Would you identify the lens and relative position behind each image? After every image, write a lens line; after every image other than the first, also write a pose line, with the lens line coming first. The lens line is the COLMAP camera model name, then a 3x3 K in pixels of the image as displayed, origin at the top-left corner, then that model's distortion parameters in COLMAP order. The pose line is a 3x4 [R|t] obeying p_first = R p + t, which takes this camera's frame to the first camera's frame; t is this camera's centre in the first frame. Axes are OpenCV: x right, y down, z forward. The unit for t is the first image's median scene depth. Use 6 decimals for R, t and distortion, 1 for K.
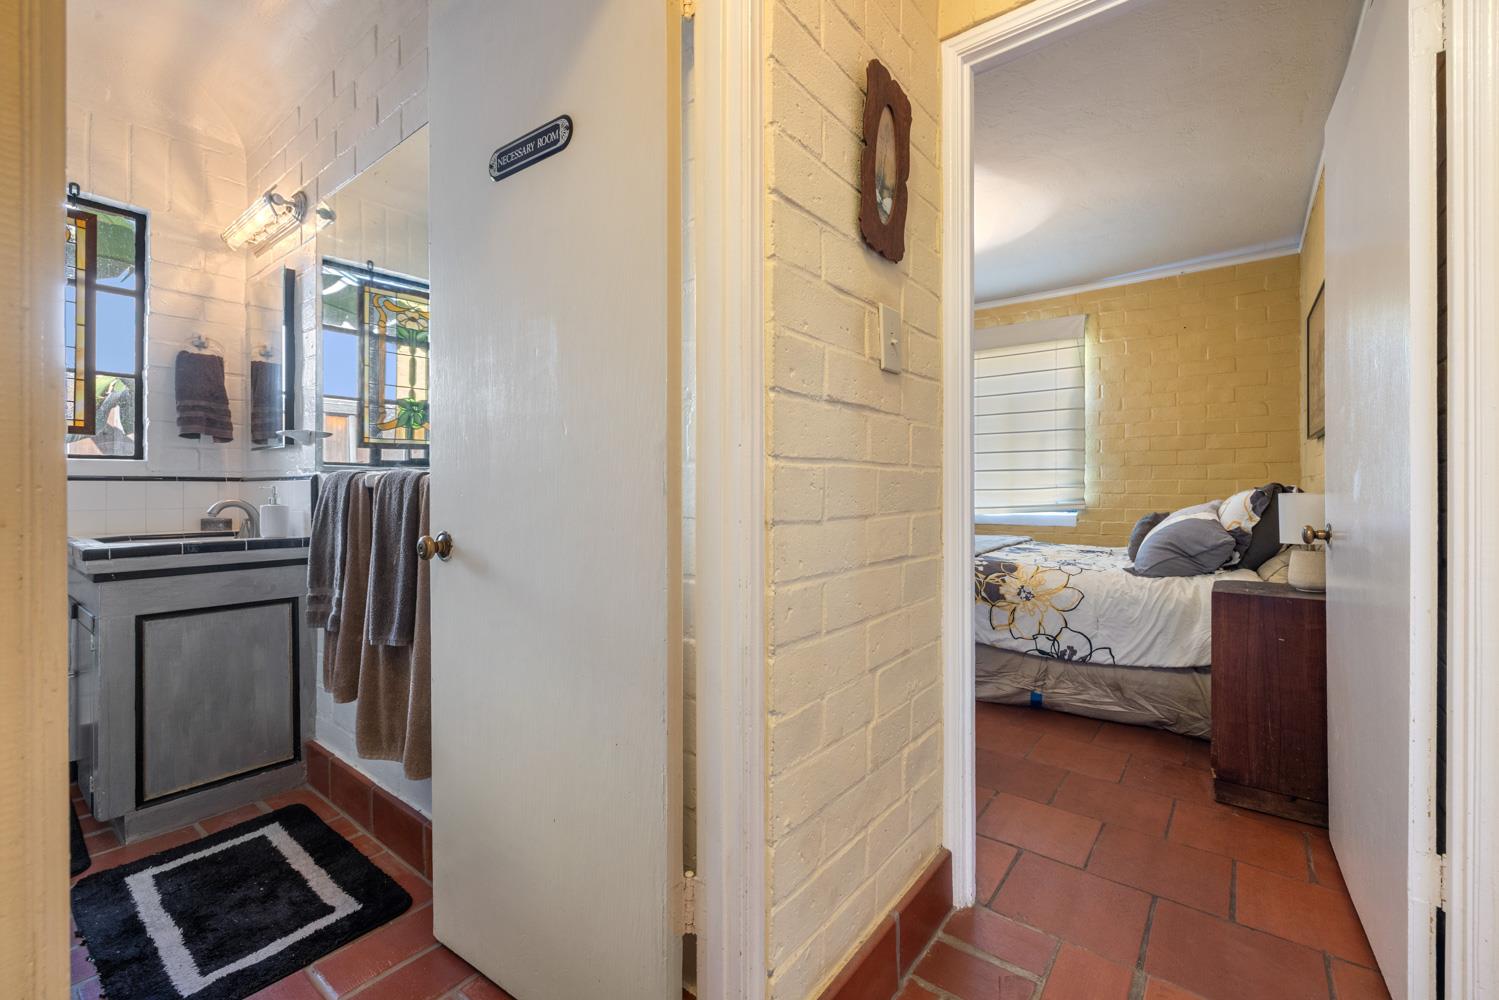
lens RADIAL K [[626.9, 0, 744.3], [0, 626.9, 492.1], [0, 0, 1]] dist [-0.001404, -0.000051]
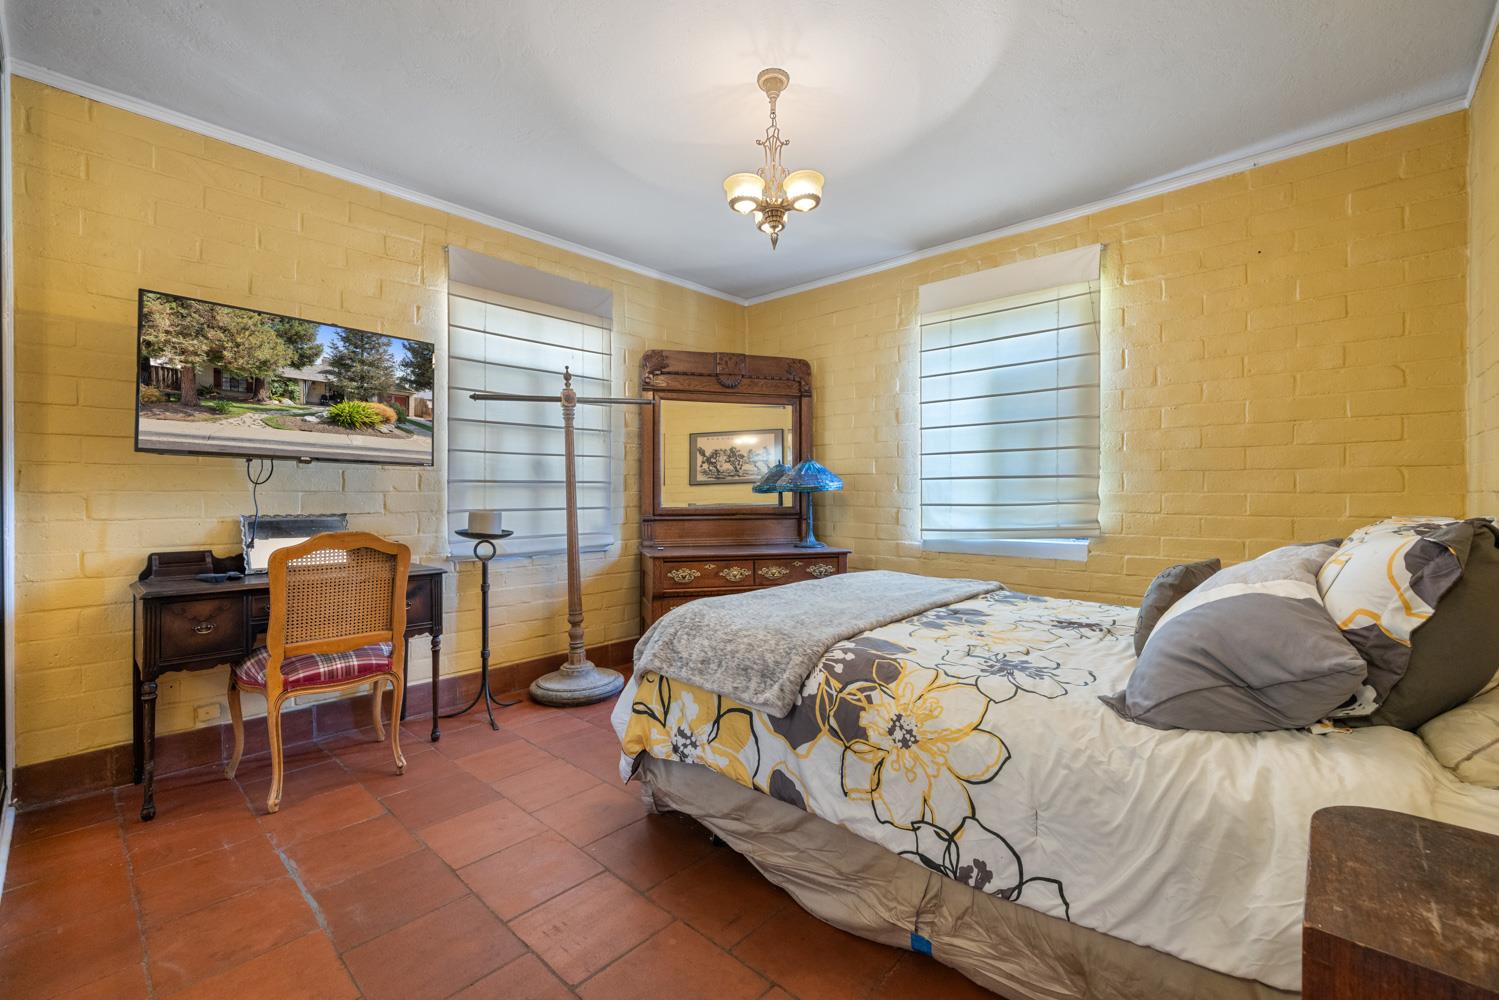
lens RADIAL K [[616.5, 0, 754.2], [0, 616.5, 496.7], [0, 0, 1]] dist [-0.000410, 0.000038]
pose [[0.996242, 0.000867, -0.086610, 0.385912], [-0.000473, 0.999989, 0.004569, -0.029143], [0.086614, -0.004511, 0.996232, 0.518101]]
